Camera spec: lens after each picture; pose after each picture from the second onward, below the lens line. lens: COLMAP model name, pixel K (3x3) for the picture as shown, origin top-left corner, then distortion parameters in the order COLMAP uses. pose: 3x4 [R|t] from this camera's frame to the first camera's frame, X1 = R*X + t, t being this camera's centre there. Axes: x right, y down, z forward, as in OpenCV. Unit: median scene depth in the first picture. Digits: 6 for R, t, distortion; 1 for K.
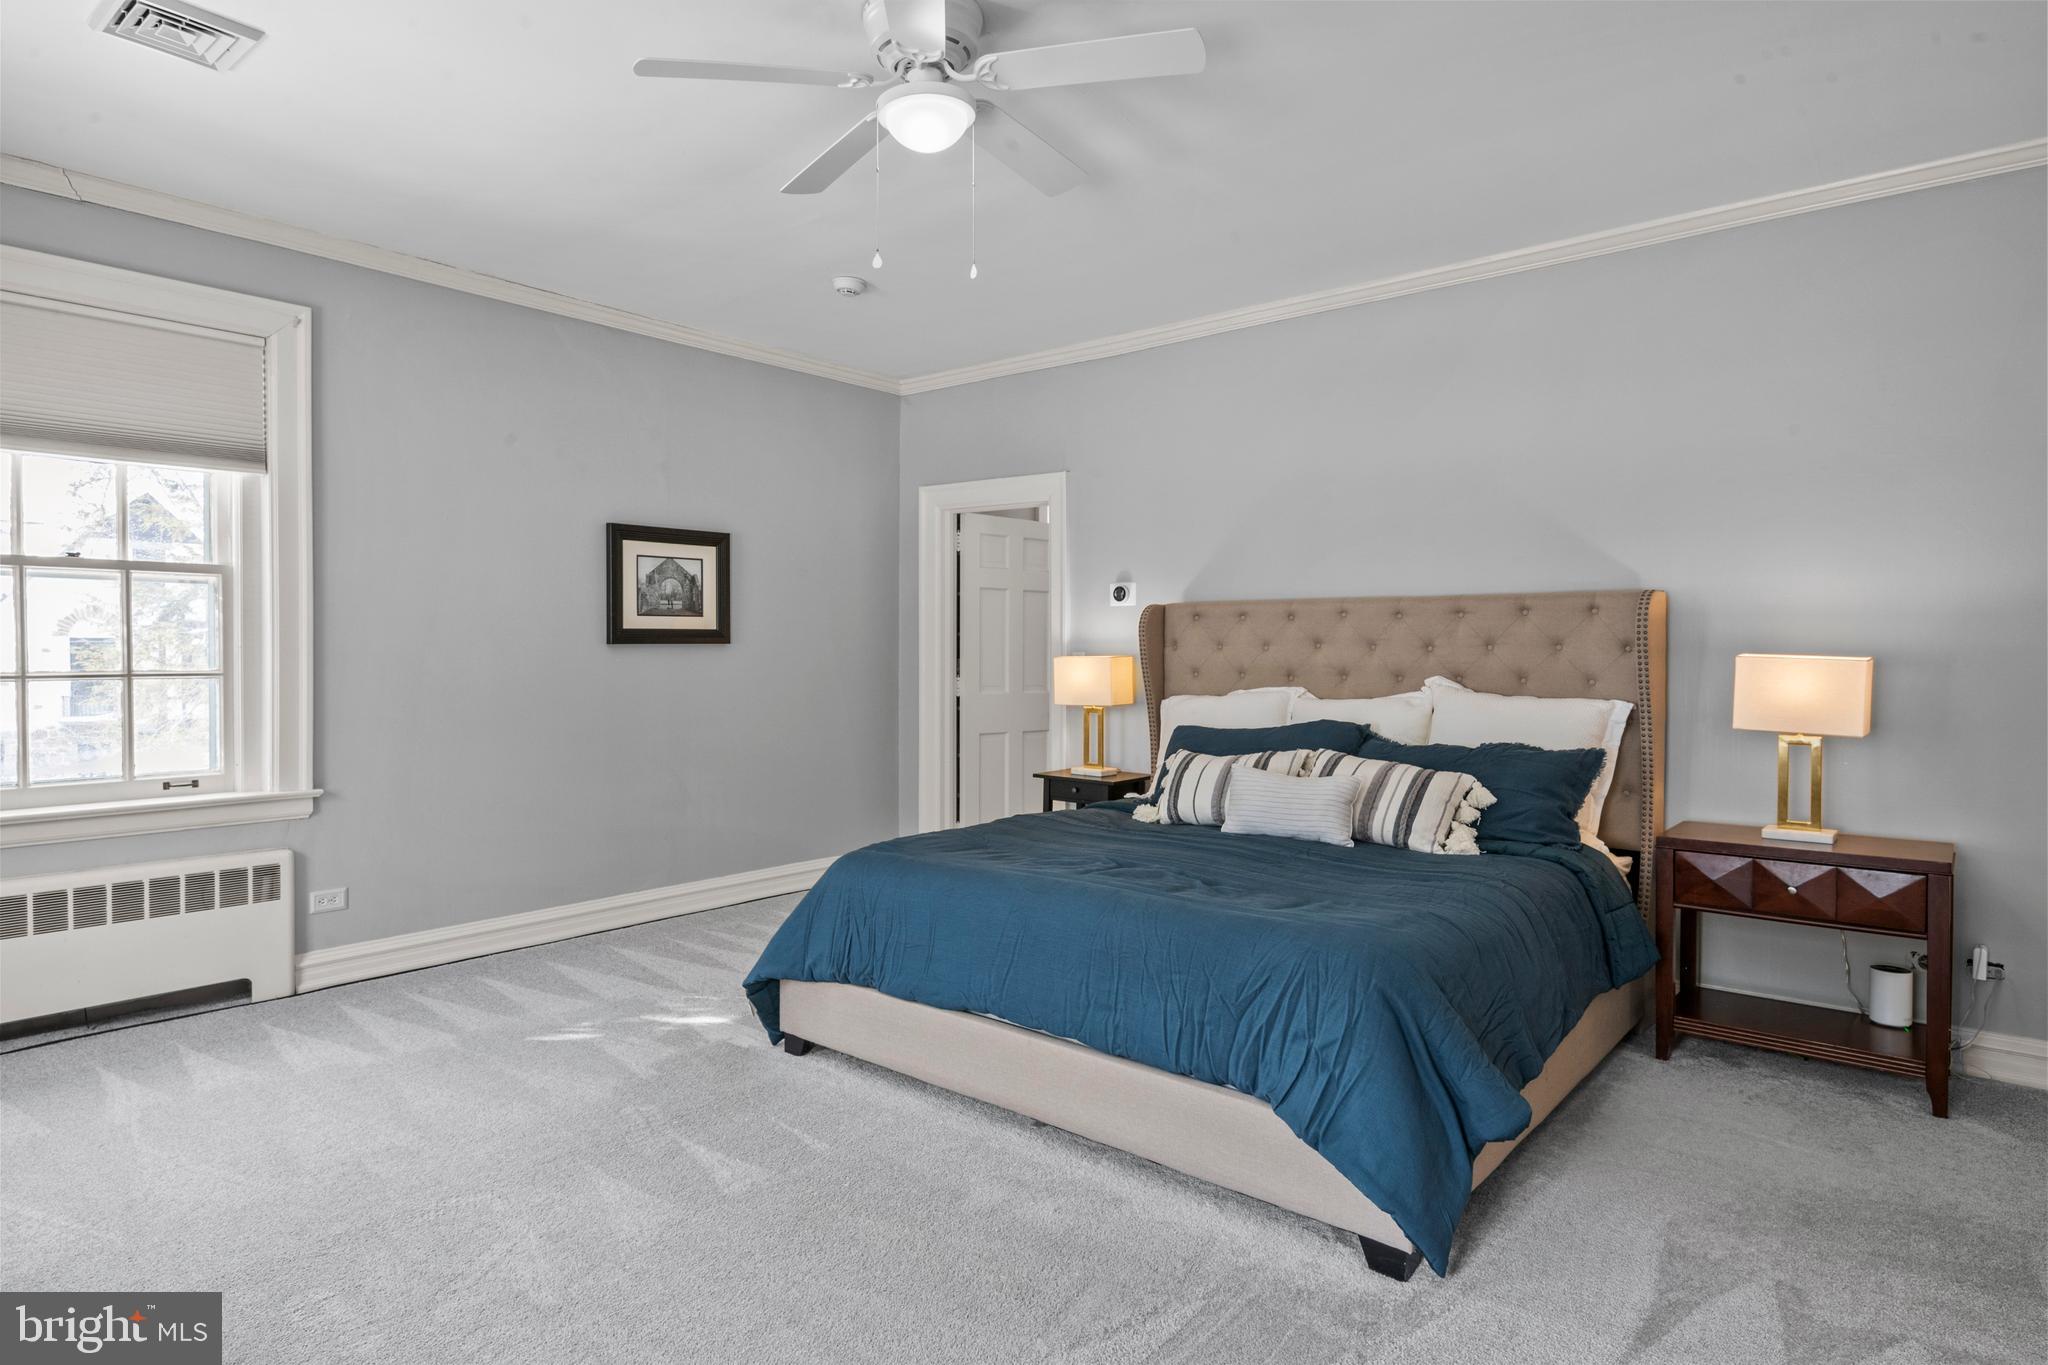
lens RADIAL K [[1062.3, 0, 985.8], [0, 1062.3, 668.7], [0, 0, 1]] dist [0.002136, -0.001933]
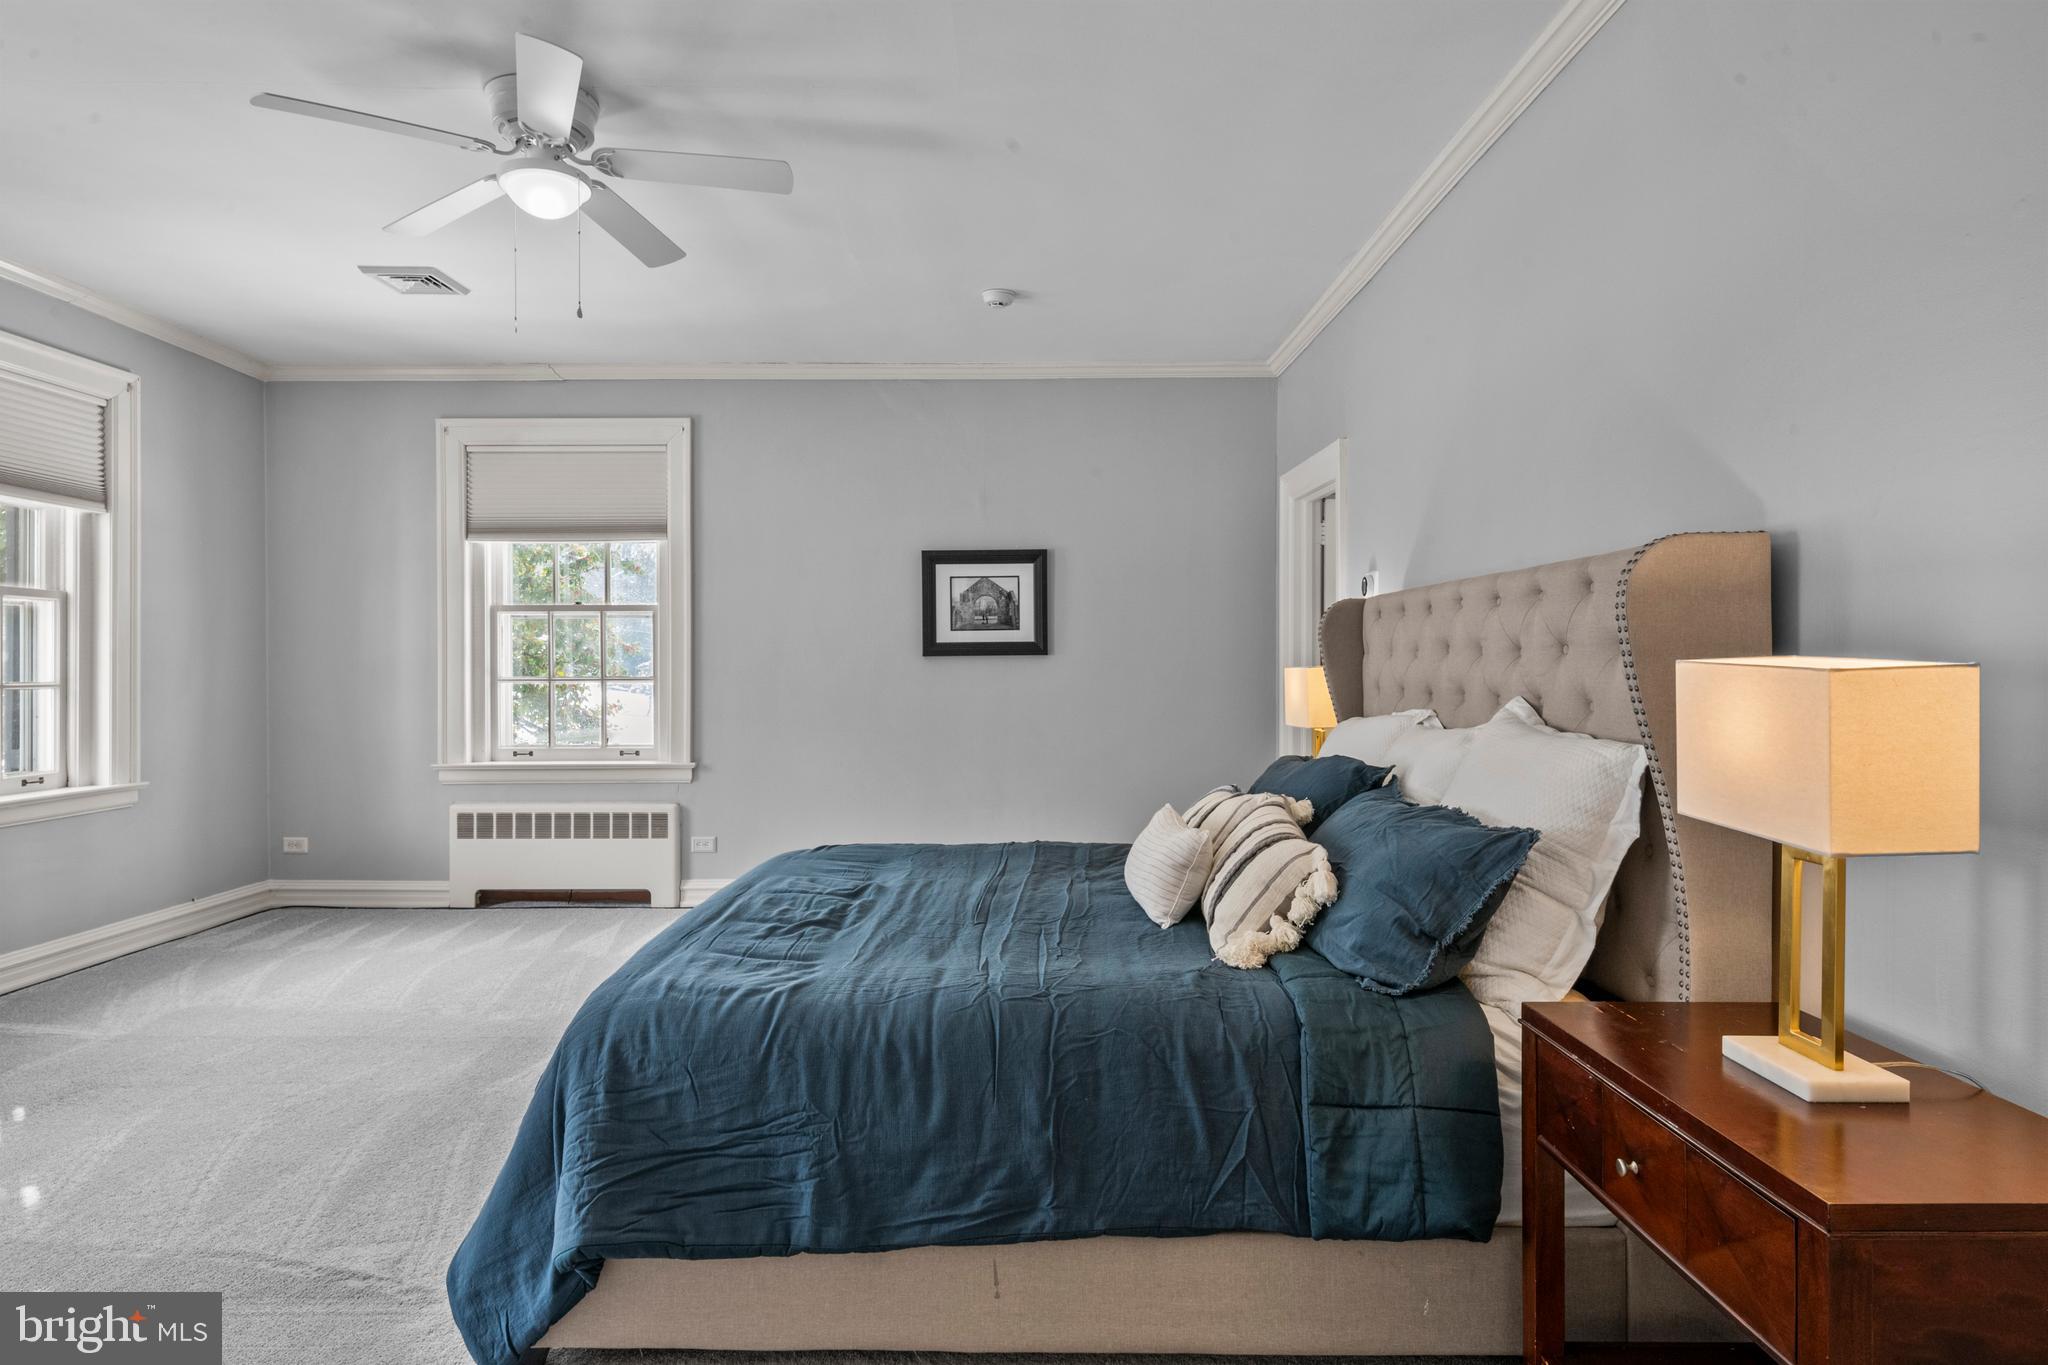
lens RADIAL K [[1062.3, 0, 1033.5], [0, 1062.3, 672.6], [0, 0, 1]] dist [0.002136, -0.001933]
pose [[0.684361, 0.002148, -0.729140, 0.565211], [-0.007937, 0.999958, -0.004503, -0.001482], [0.729100, 0.008869, 0.684350, 0.306012]]
